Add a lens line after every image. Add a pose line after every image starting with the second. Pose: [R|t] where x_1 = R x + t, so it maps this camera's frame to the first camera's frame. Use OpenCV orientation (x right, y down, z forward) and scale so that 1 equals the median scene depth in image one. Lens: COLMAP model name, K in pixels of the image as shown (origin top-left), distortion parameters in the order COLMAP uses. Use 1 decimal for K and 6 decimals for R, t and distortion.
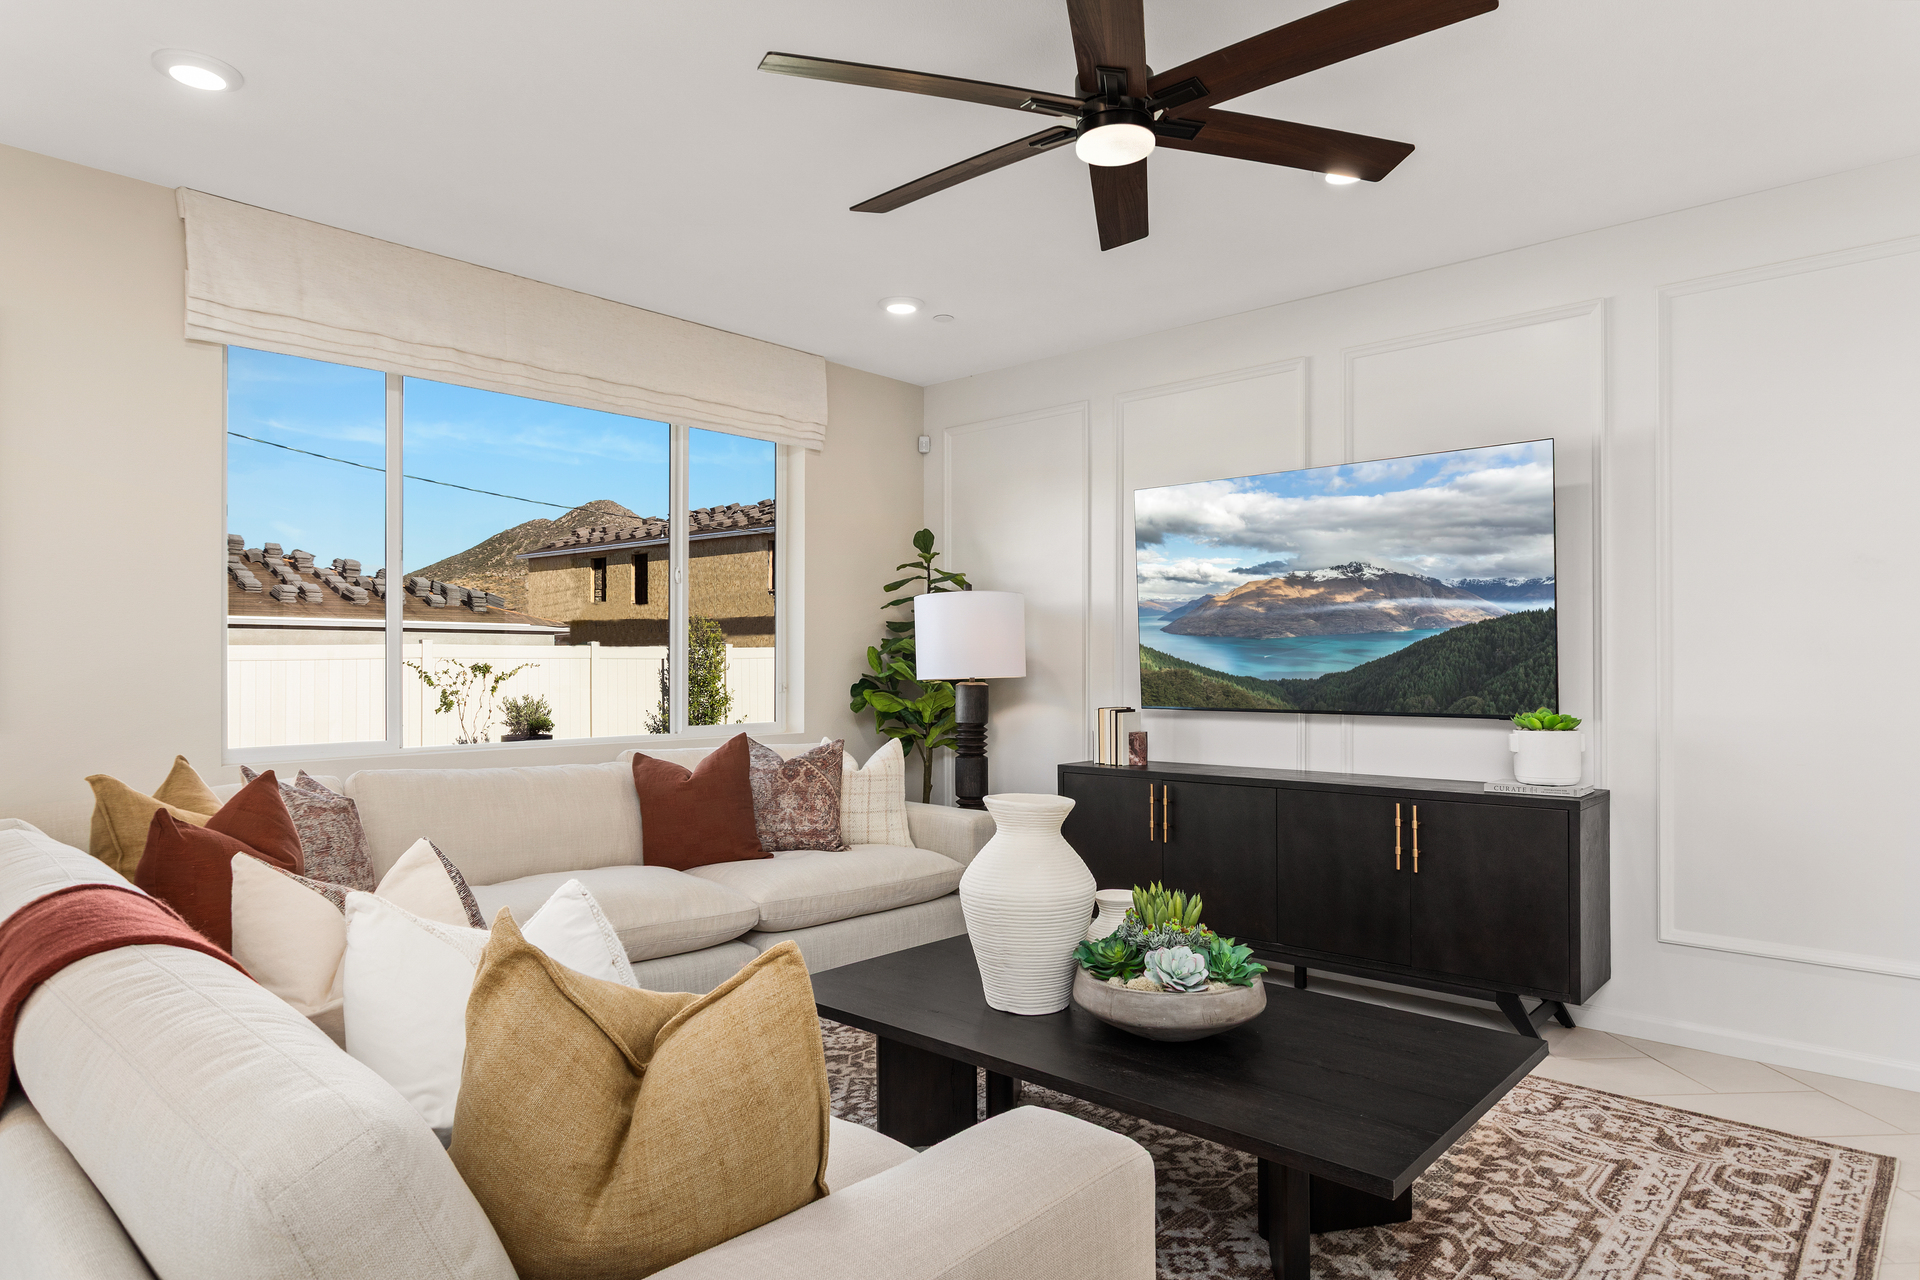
lens RADIAL K [[1113.8, 0, 966.2], [0, 1113.8, 647.6], [0, 0, 1]] dist [0.002903, 0.000400]
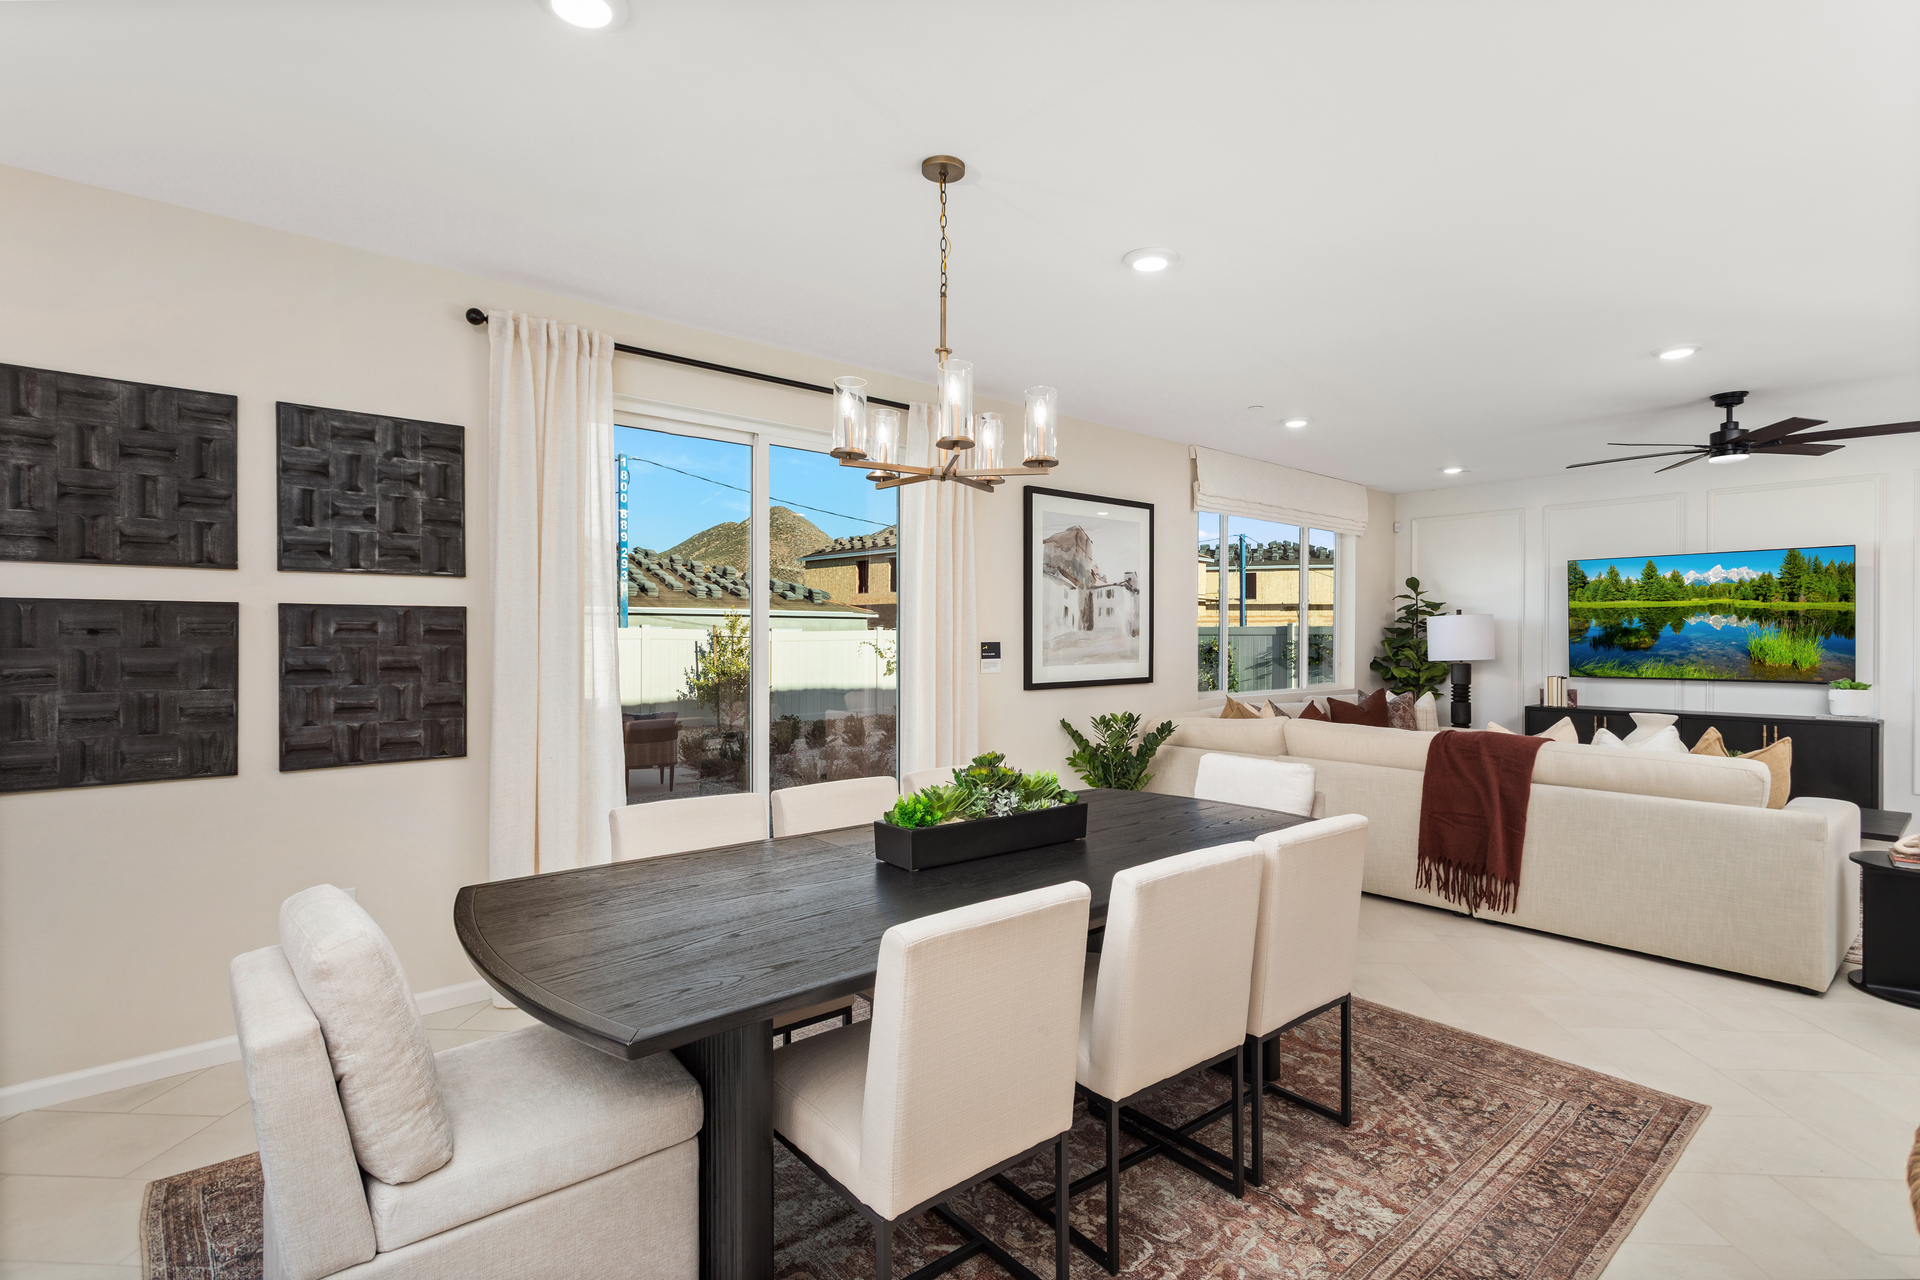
lens RADIAL K [[934.8, 0, 955.9], [0, 934.8, 642.8], [0, 0, 1]] dist [0.000112, -0.000043]
pose [[0.992919, 0.006241, -0.118625, -0.227456], [-0.004122, 0.999828, 0.018098, -0.009367], [0.118718, -0.017481, 0.992774, -0.228171]]
